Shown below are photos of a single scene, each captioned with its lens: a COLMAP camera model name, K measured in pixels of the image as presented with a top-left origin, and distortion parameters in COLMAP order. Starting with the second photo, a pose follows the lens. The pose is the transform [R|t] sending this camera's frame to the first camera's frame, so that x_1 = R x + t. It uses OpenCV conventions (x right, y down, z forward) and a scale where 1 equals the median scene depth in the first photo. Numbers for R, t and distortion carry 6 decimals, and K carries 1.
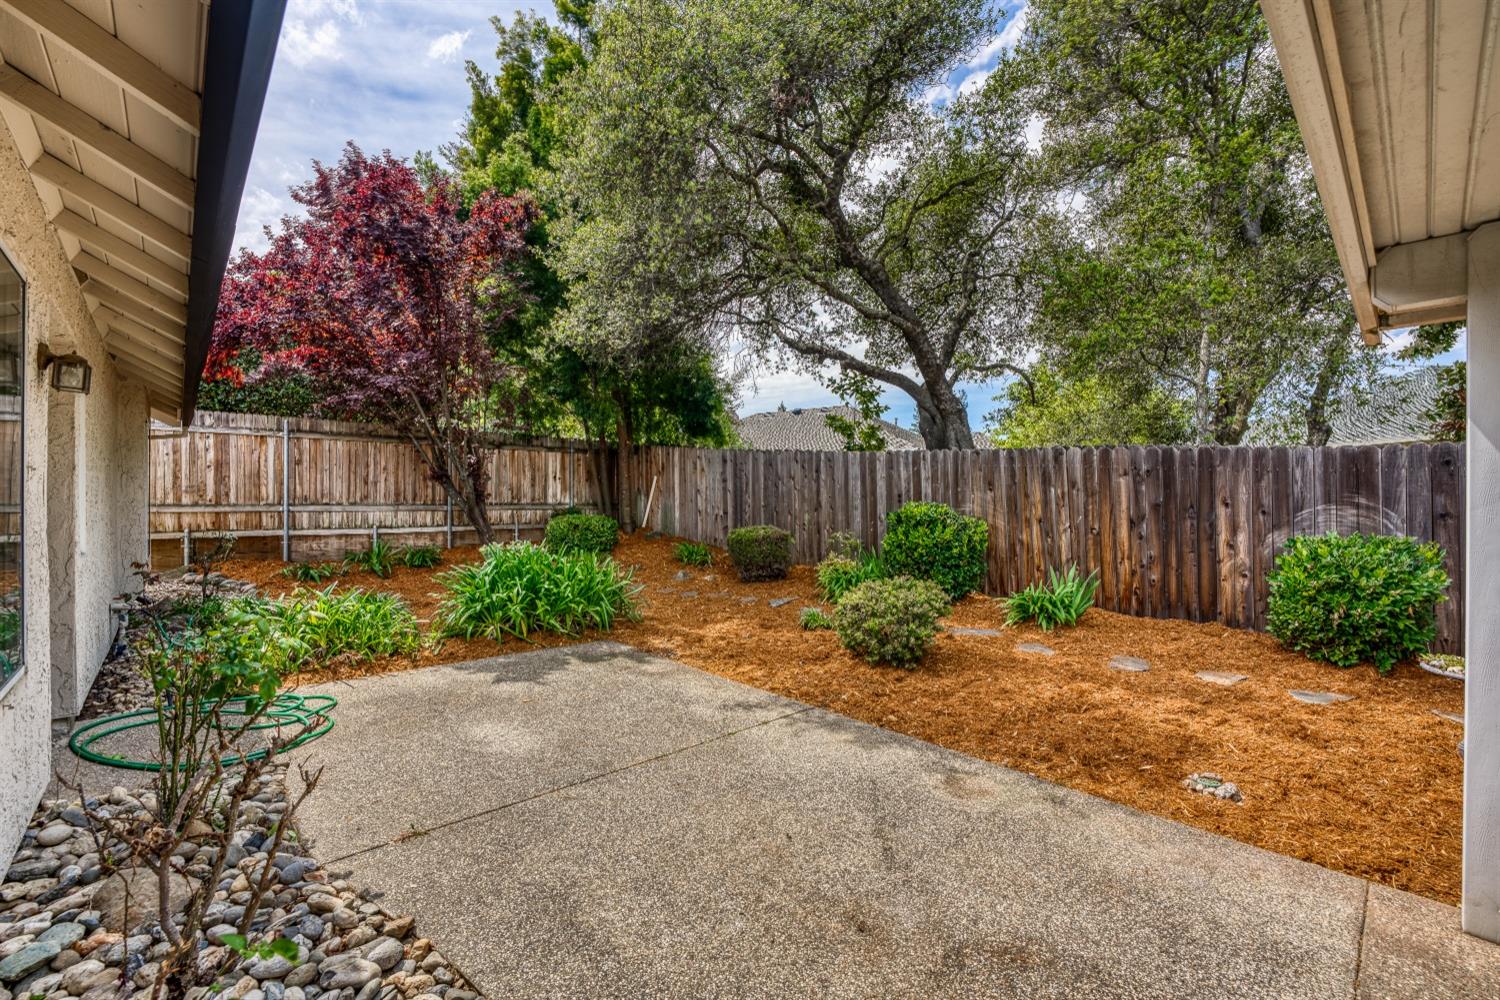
lens RADIAL K [[643.7, 0, 745.2], [0, 643.7, 500.3], [0, 0, 1]] dist [-0.010636, -0.000465]
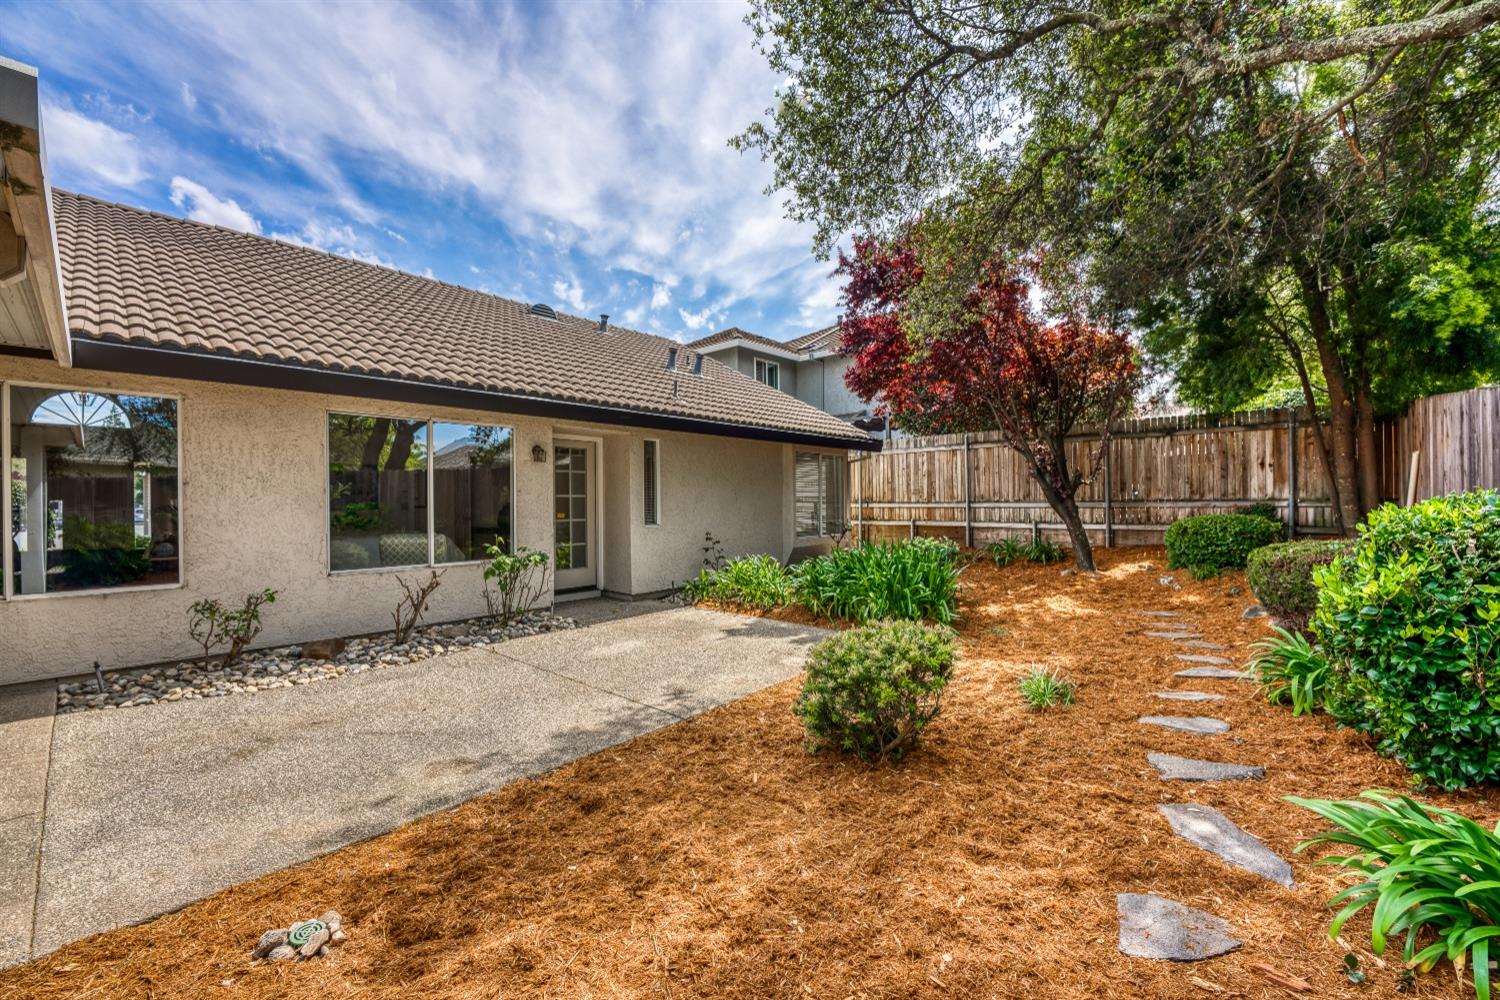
lens RADIAL K [[603.1, 0, 741.5], [0, 603.1, 505.2], [0, 0, 1]] dist [-0.025599, 0.000475]
pose [[0.124000, 0.001860, -0.992280, 0.404239], [0.010675, 0.999938, 0.003209, 0.004422], [0.992225, -0.010990, 0.123972, 0.400561]]
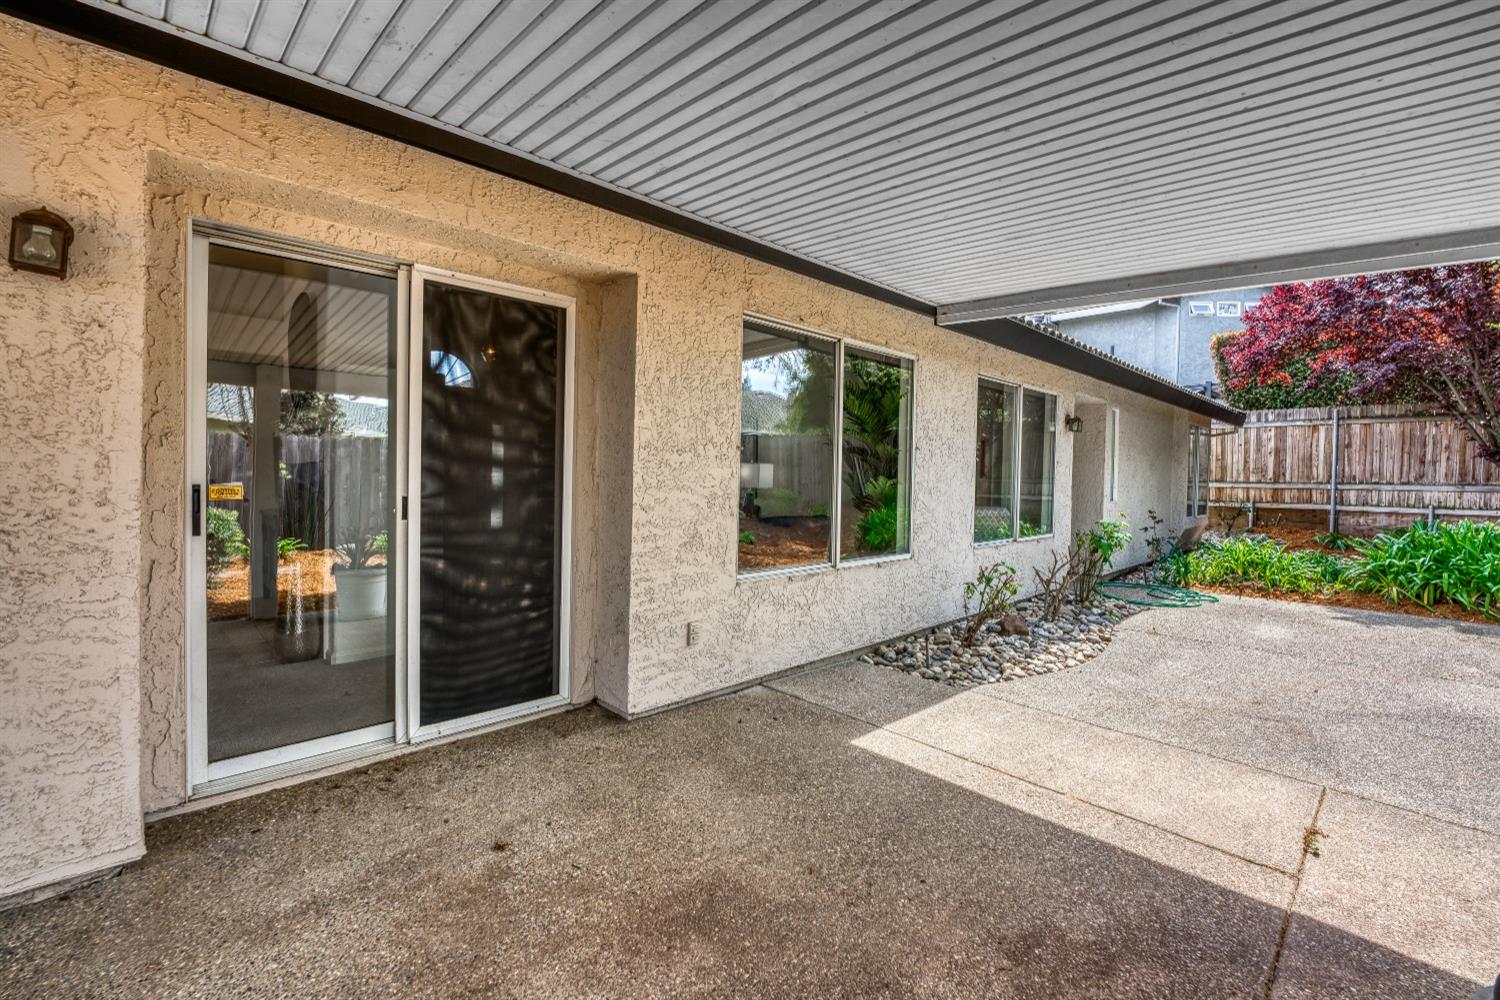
lens RADIAL K [[643.7, 0, 752.5], [0, 643.7, 499.3], [0, 0, 1]] dist [-0.010636, -0.000465]
pose [[0.052025, 0.033747, -0.998075, 0.369297], [-0.008853, 0.999405, 0.033330, 0.006716], [0.998607, 0.007102, 0.052293, -0.103316]]
